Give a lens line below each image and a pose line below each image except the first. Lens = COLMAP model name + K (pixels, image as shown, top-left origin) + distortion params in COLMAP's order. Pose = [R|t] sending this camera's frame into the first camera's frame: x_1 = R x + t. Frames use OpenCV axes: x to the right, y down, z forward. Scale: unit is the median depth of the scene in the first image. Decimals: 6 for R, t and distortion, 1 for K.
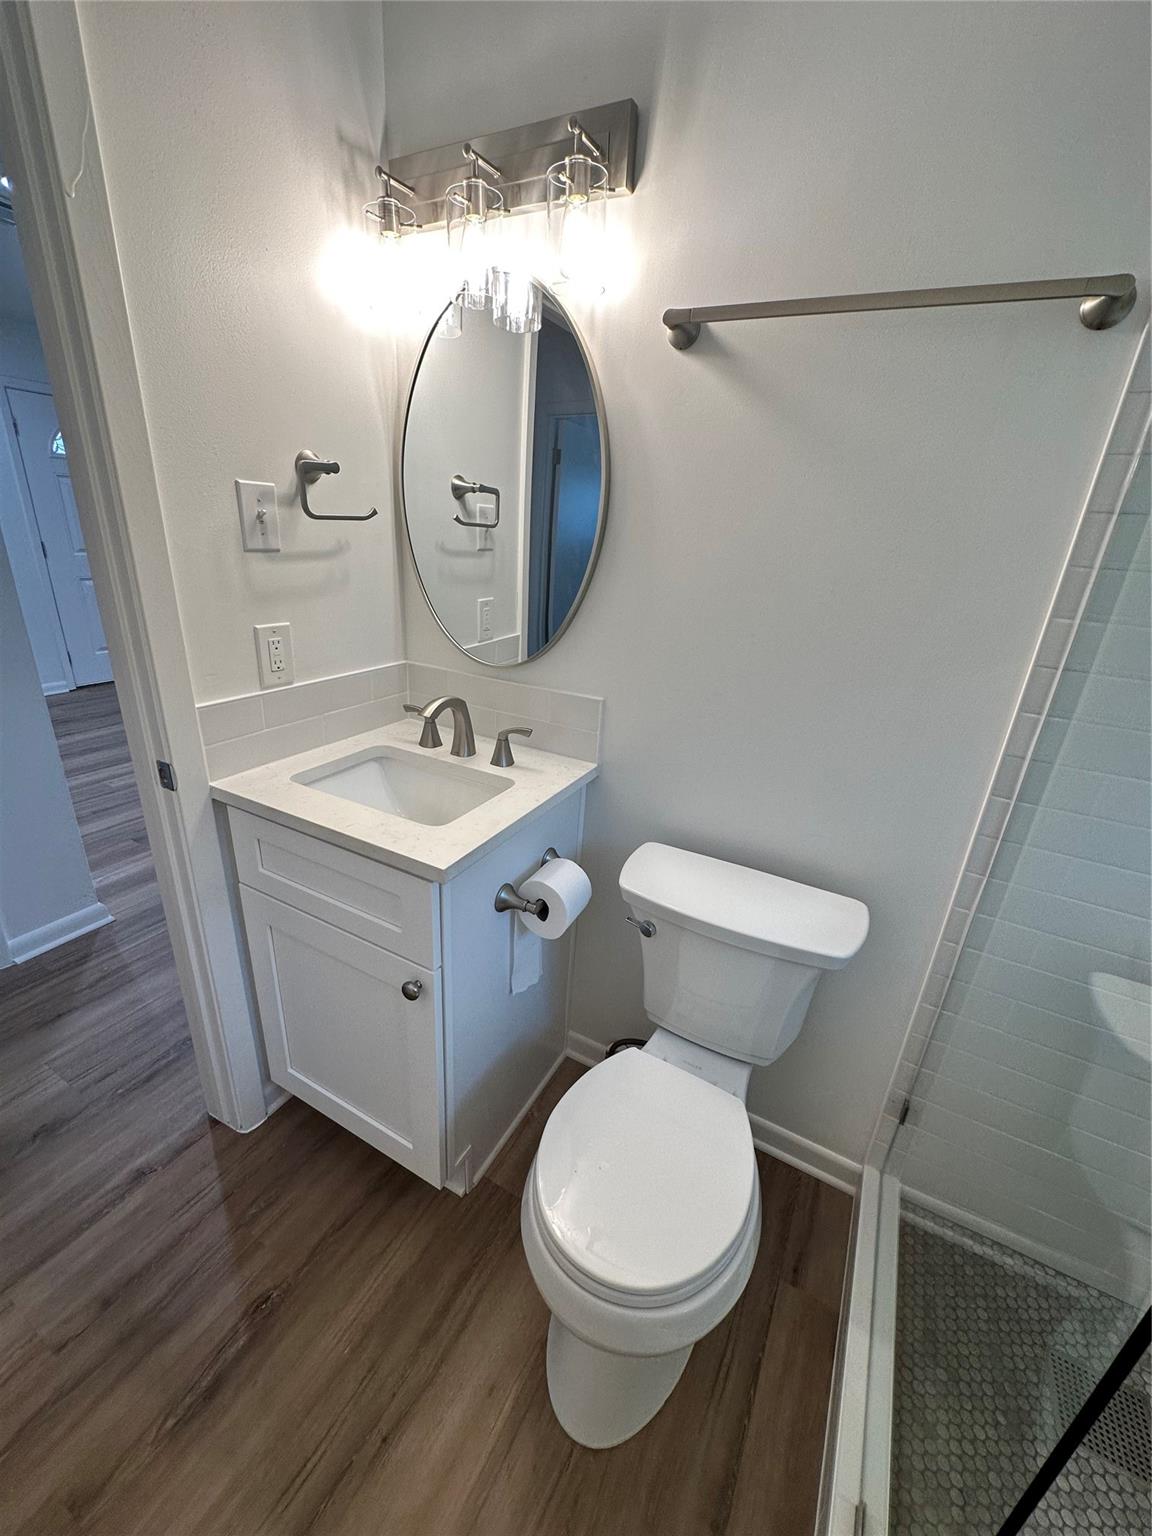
lens RADIAL K [[612.4, 0, 577.0], [0, 612.4, 767.0], [0, 0, 1]] dist [-0.002184, -0.000209]
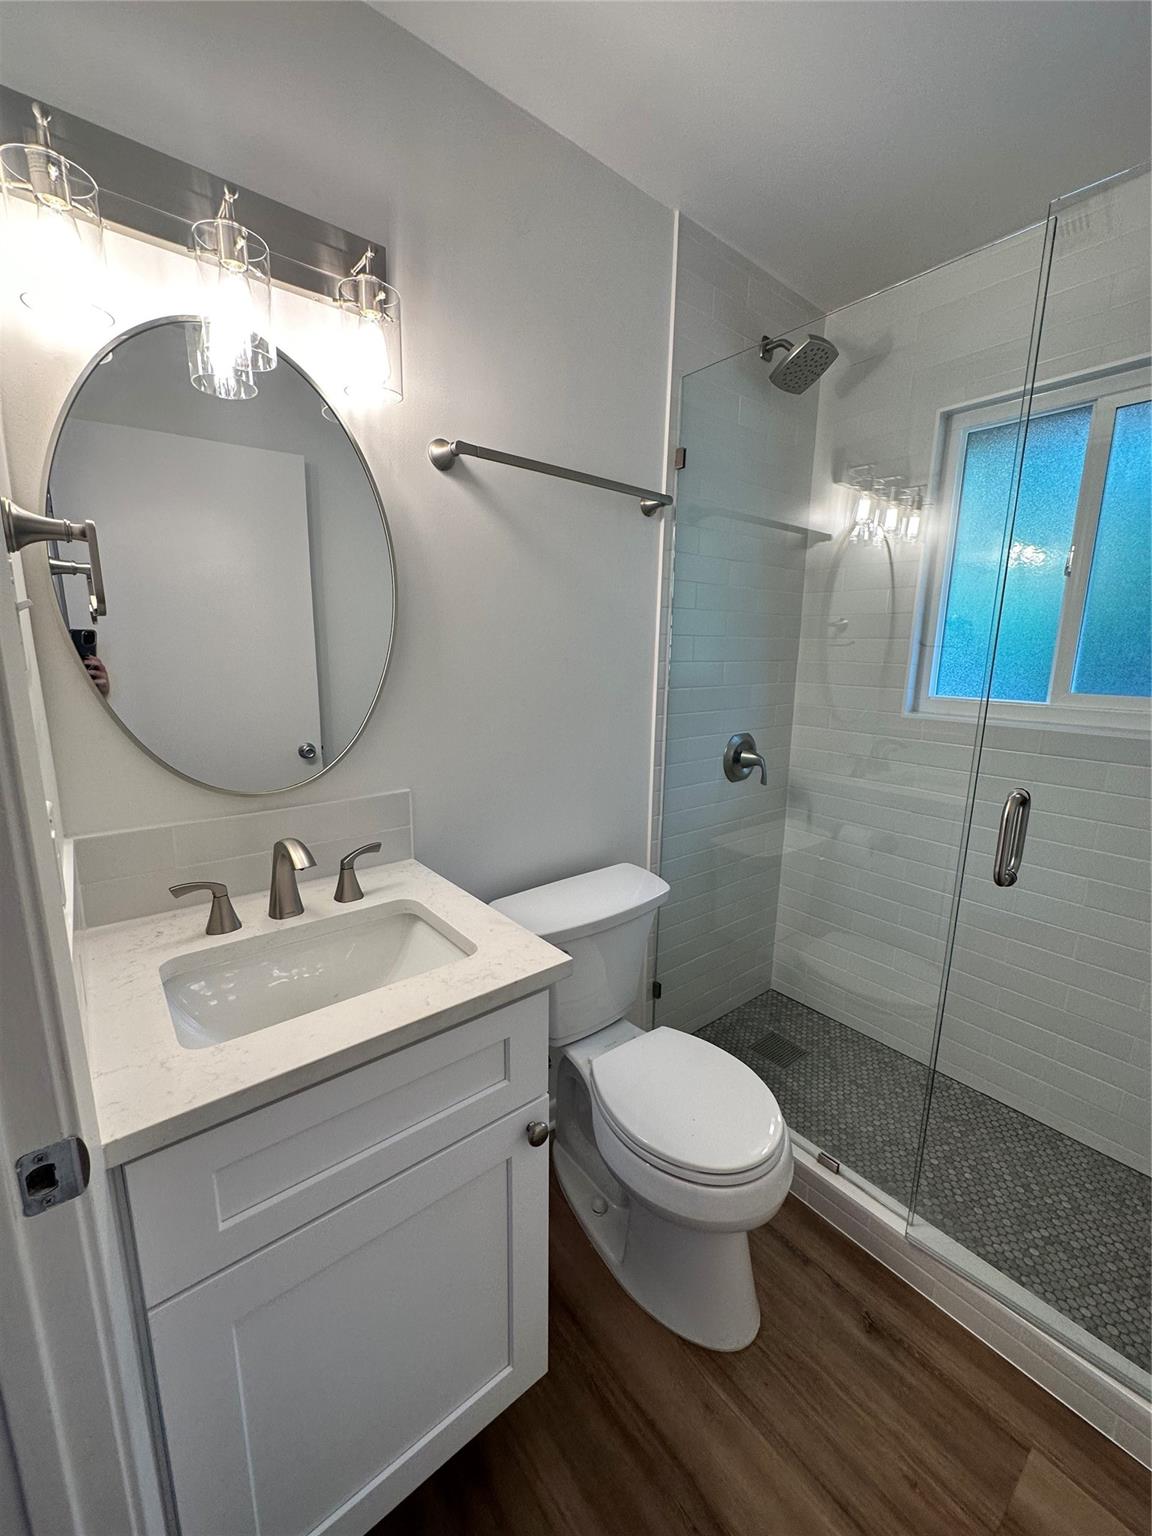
lens RADIAL K [[612.4, 0, 577.0], [0, 612.4, 767.0], [0, 0, 1]] dist [-0.002184, -0.000209]
pose [[0.390144, -0.231313, 0.891225, -0.764339], [0.341395, 0.935278, 0.093297, -0.156216], [-0.855124, 0.267861, 0.443862, 0.362768]]
